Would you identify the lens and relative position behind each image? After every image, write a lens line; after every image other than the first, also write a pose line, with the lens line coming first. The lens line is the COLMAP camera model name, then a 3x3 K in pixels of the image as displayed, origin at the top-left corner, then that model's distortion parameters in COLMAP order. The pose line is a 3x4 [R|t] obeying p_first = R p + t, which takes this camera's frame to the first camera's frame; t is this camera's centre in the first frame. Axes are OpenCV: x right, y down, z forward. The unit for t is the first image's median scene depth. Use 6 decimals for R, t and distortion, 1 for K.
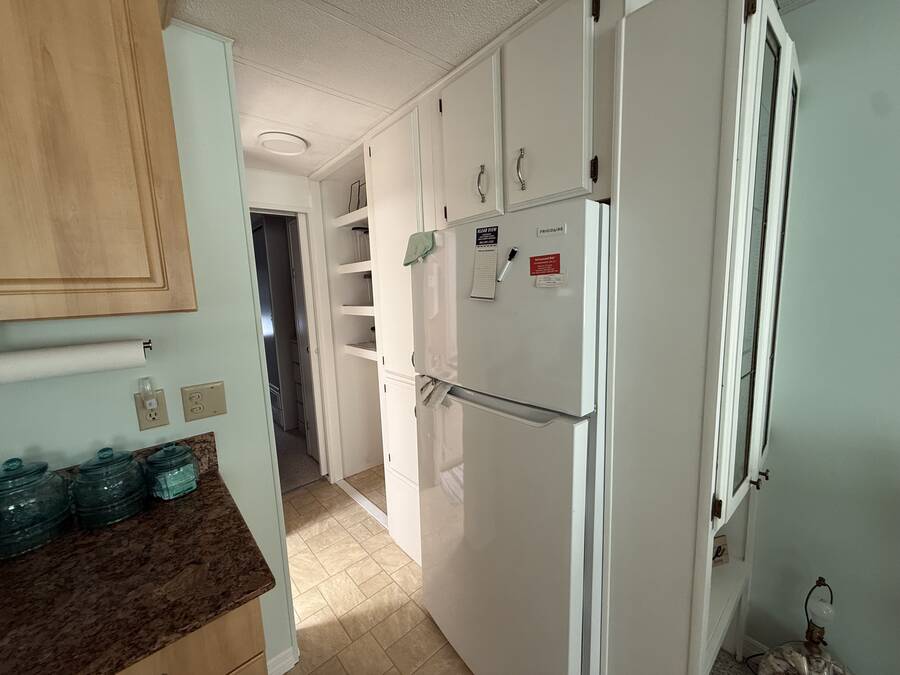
lens RADIAL K [[360.3, 0, 457.7], [0, 360.3, 337.0], [0, 0, 1]] dist [0.001972, -0.000269]
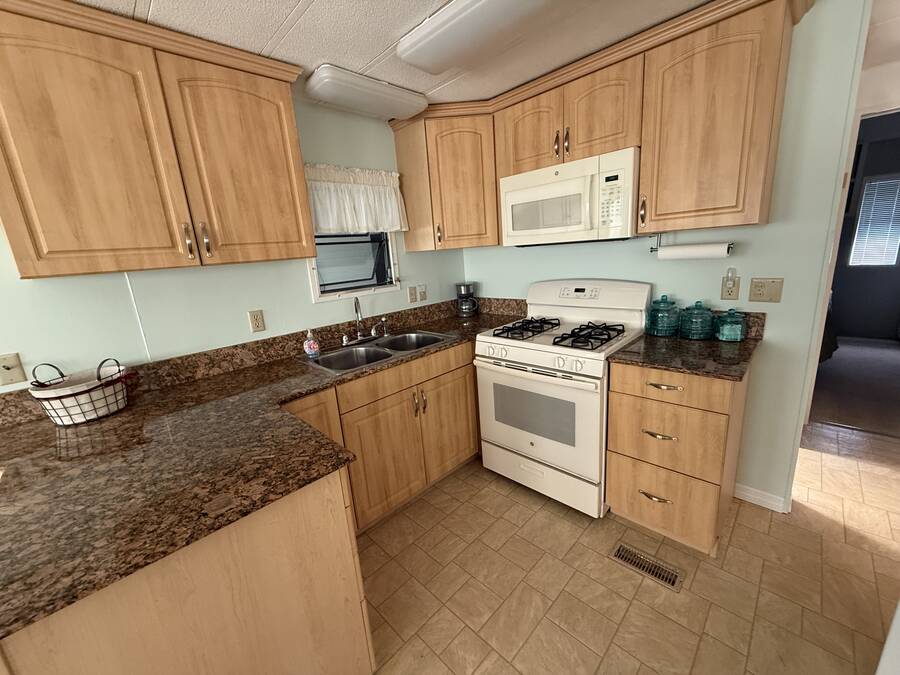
lens RADIAL K [[360.3, 0, 449.2], [0, 360.3, 333.8], [0, 0, 1]] dist [0.001972, -0.000269]
pose [[0.048771, 0.265931, -0.962758, 0.696168], [-0.058363, 0.963016, 0.263046, 0.042583], [0.997103, 0.043360, 0.062487, -0.355852]]
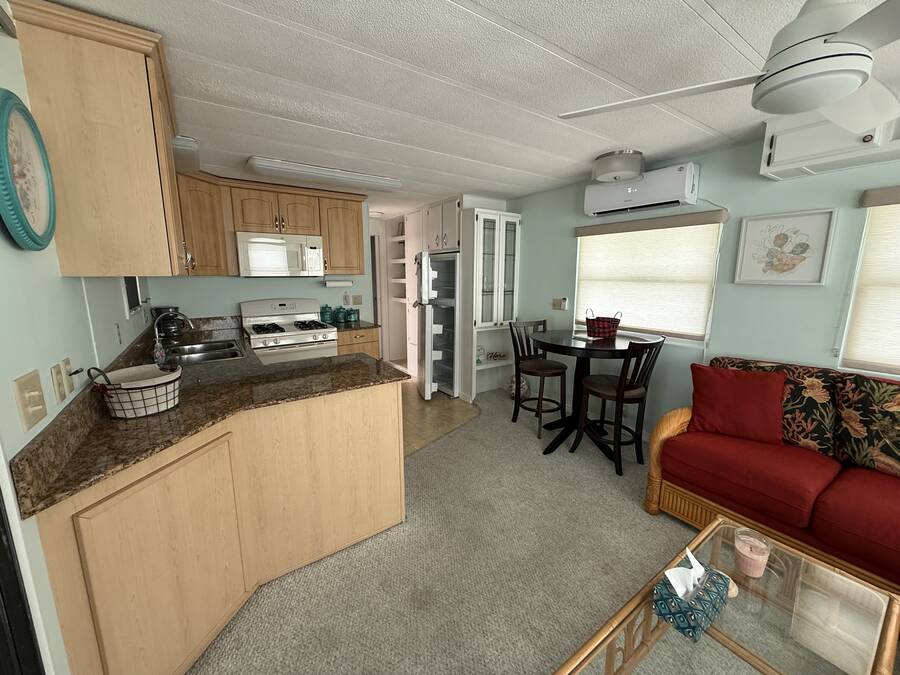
lens RADIAL K [[360.3, 0, 448.5], [0, 360.3, 341.3], [0, 0, 1]] dist [0.001972, -0.000269]
pose [[0.990499, 0.062299, -0.122598, 0.720617], [-0.055695, 0.996844, 0.056572, 0.350741], [0.125736, -0.049206, 0.990843, -2.645893]]
